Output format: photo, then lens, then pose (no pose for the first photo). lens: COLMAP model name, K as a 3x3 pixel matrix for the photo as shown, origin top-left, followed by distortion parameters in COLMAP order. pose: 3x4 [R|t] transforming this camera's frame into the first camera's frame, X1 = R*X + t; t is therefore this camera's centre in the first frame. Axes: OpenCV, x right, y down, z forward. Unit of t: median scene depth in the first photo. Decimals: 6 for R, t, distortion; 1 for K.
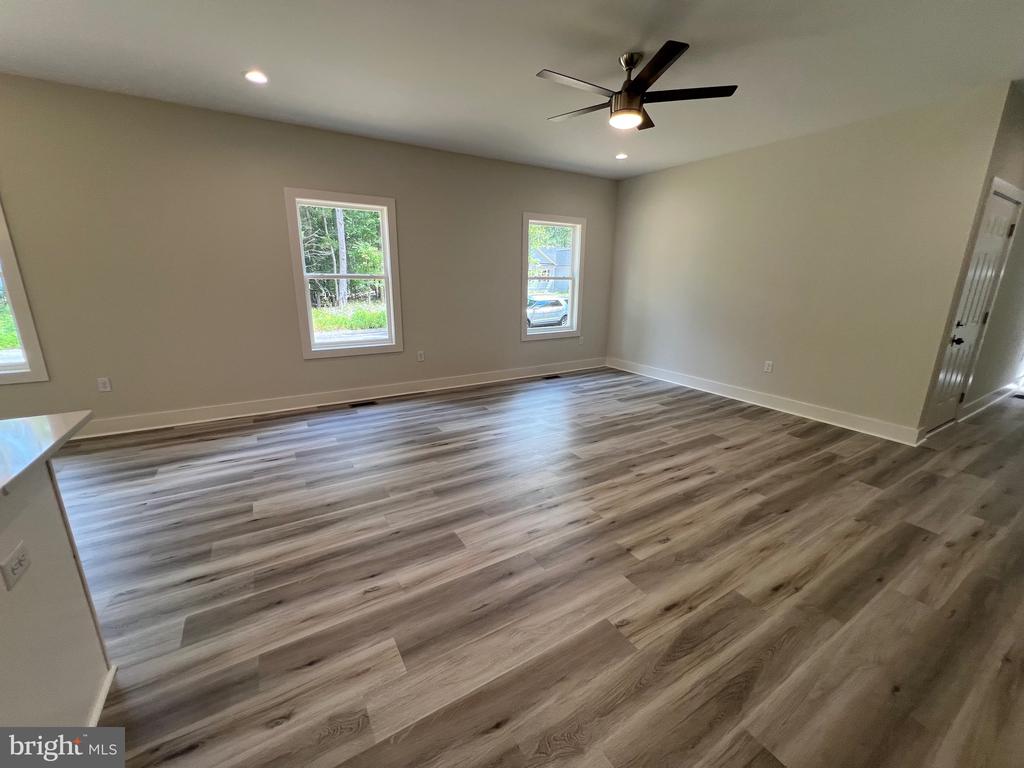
lens RADIAL K [[408.9, 0, 509.1], [0, 408.9, 381.2], [0, 0, 1]] dist [-0.005497, 0.001591]
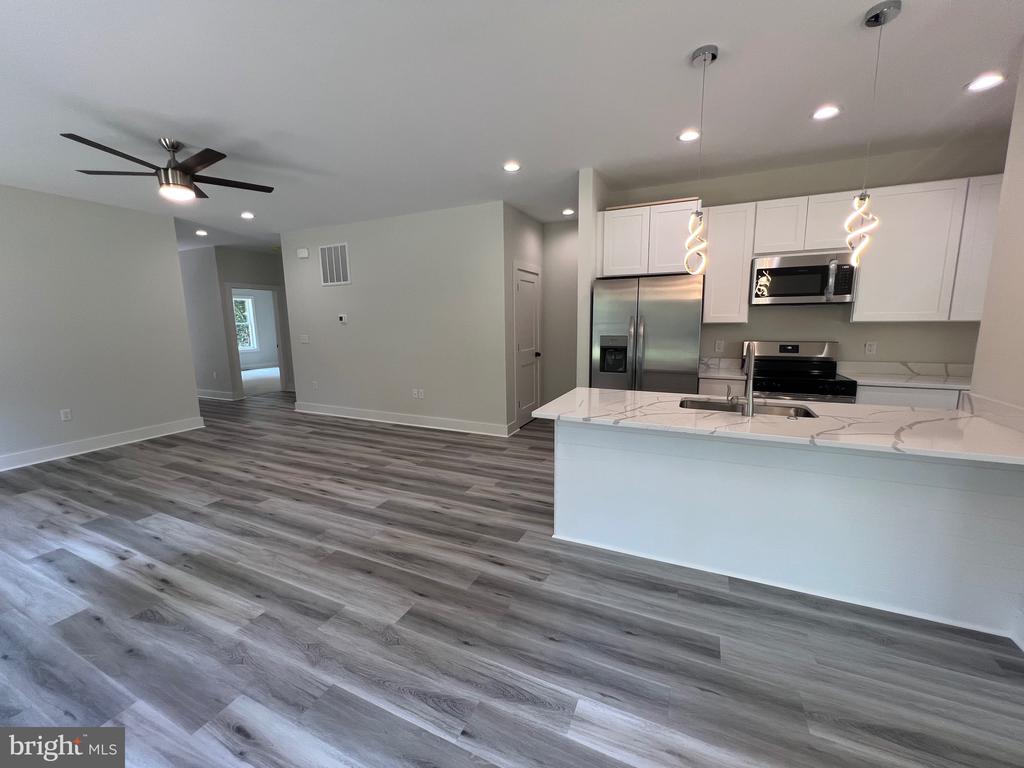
lens RADIAL K [[410.5, 0, 510.3], [0, 410.5, 382.5], [0, 0, 1]] dist [-0.003458, 0.000537]
pose [[-0.557362, -0.129217, 0.820153, -1.204270], [0.212401, 0.932753, 0.291302, -0.269096], [-0.802641, 0.336562, -0.492435, 0.966132]]
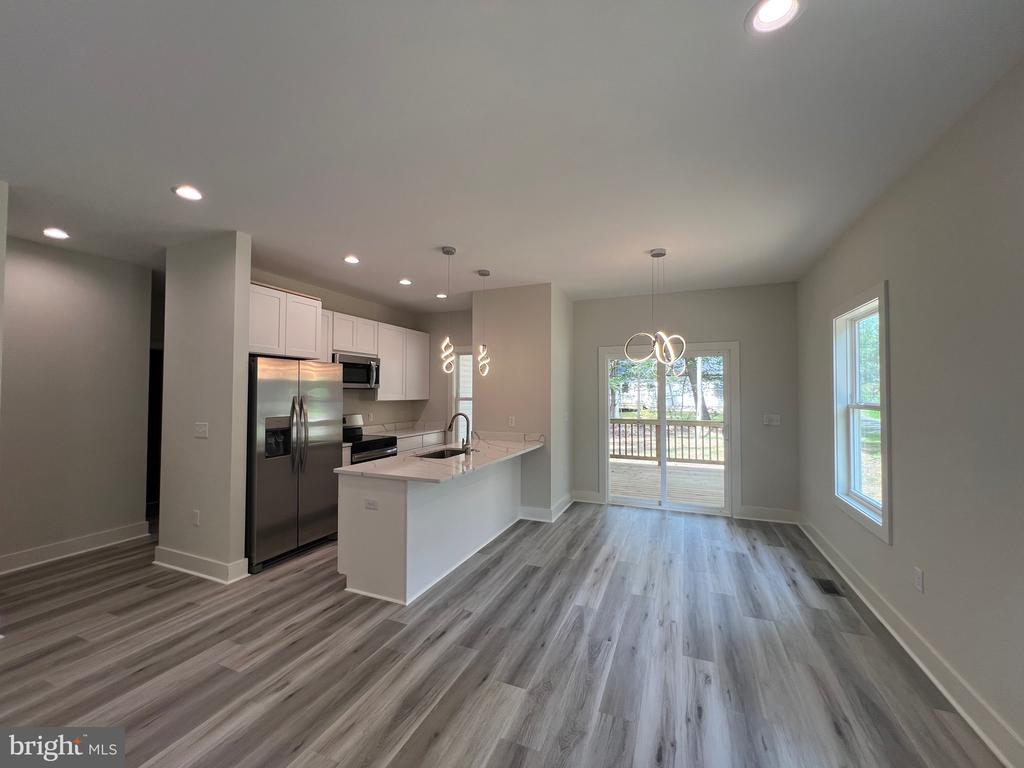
lens RADIAL K [[410.5, 0, 509.2], [0, 410.5, 382.7], [0, 0, 1]] dist [-0.003458, 0.000537]
pose [[-0.811408, -0.027150, -0.583849, -0.111579], [-0.155907, 0.972781, 0.171436, -0.377978], [0.563302, 0.230131, -0.793556, 1.355516]]
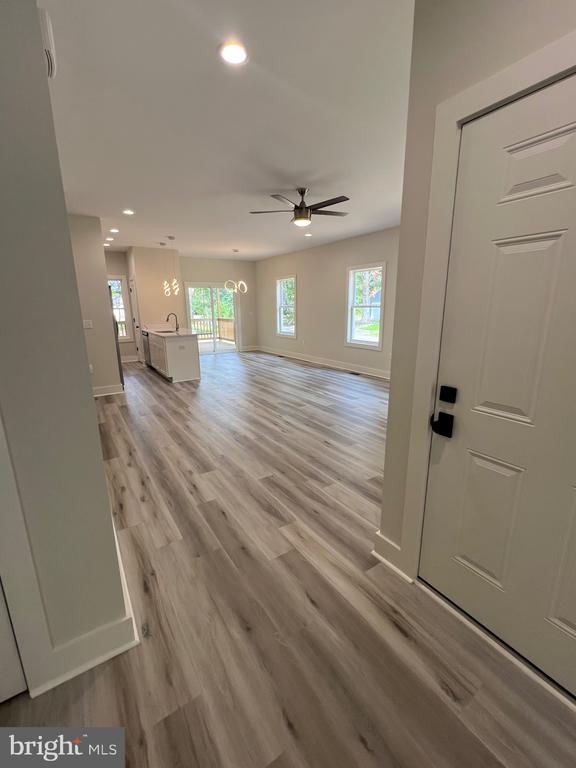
lens RADIAL K [[329.8, 0, 290.5], [0, 329.8, 386.4], [0, 0, 1]] dist [0.000262, -0.000033]
pose [[0.038169, 0.226492, -0.973265, 1.824500], [-0.236869, 0.948266, 0.211386, -0.228048], [0.970792, 0.222468, 0.089843, 0.950689]]
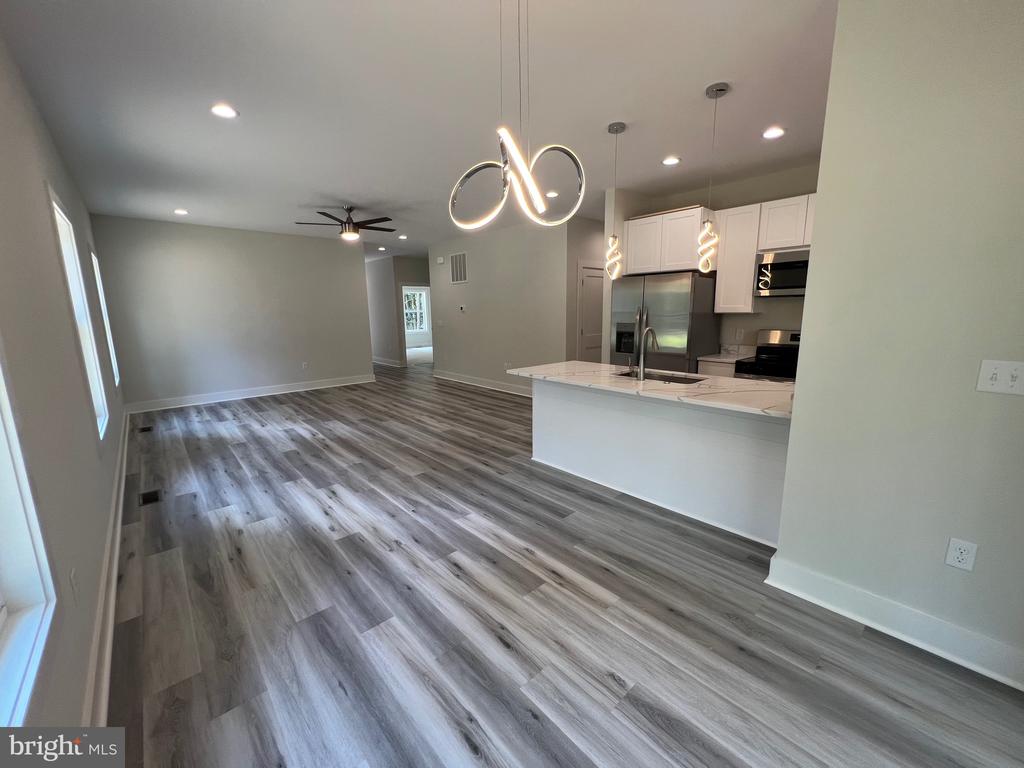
lens RADIAL K [[408.9, 0, 509.4], [0, 408.9, 384.1], [0, 0, 1]] dist [-0.005497, 0.001591]
pose [[-0.185437, -0.183960, 0.965283, -1.821321], [0.255019, 0.939654, 0.228067, -0.213325], [-0.948988, 0.288458, -0.127334, 0.710974]]
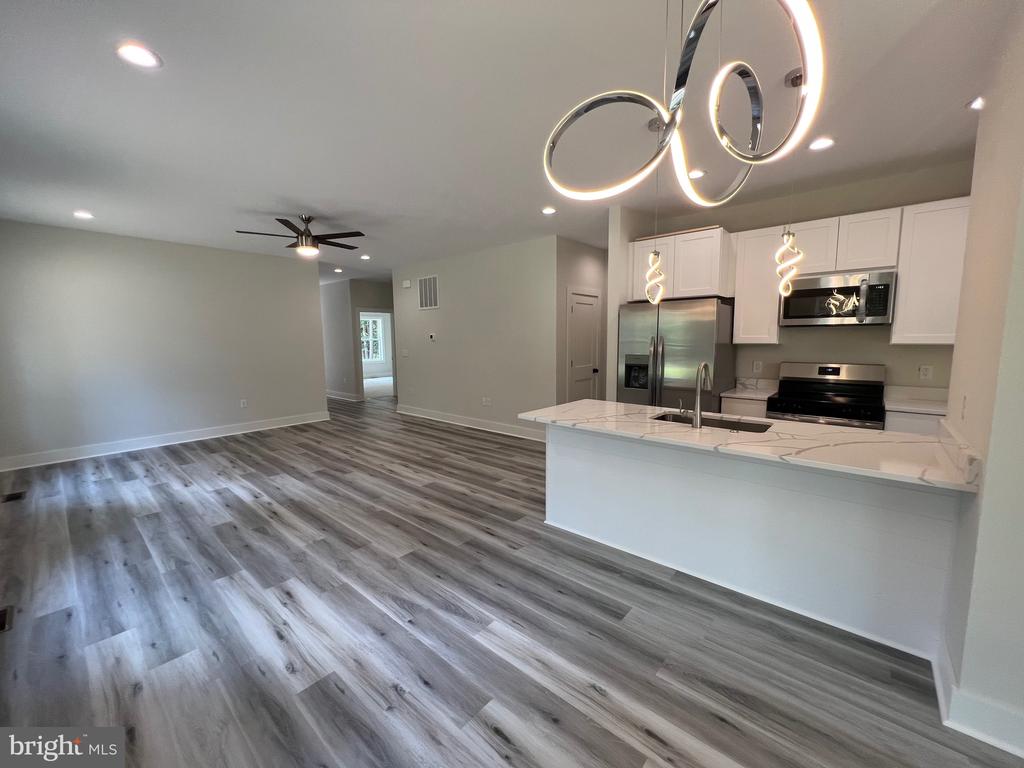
lens RADIAL K [[408.9, 0, 509.2], [0, 408.9, 383.7], [0, 0, 1]] dist [-0.005497, 0.001591]
pose [[-0.301536, -0.115489, 0.946435, -1.524505], [0.241988, 0.950864, 0.193128, -0.241587], [-0.922235, 0.287261, -0.258772, 0.808626]]
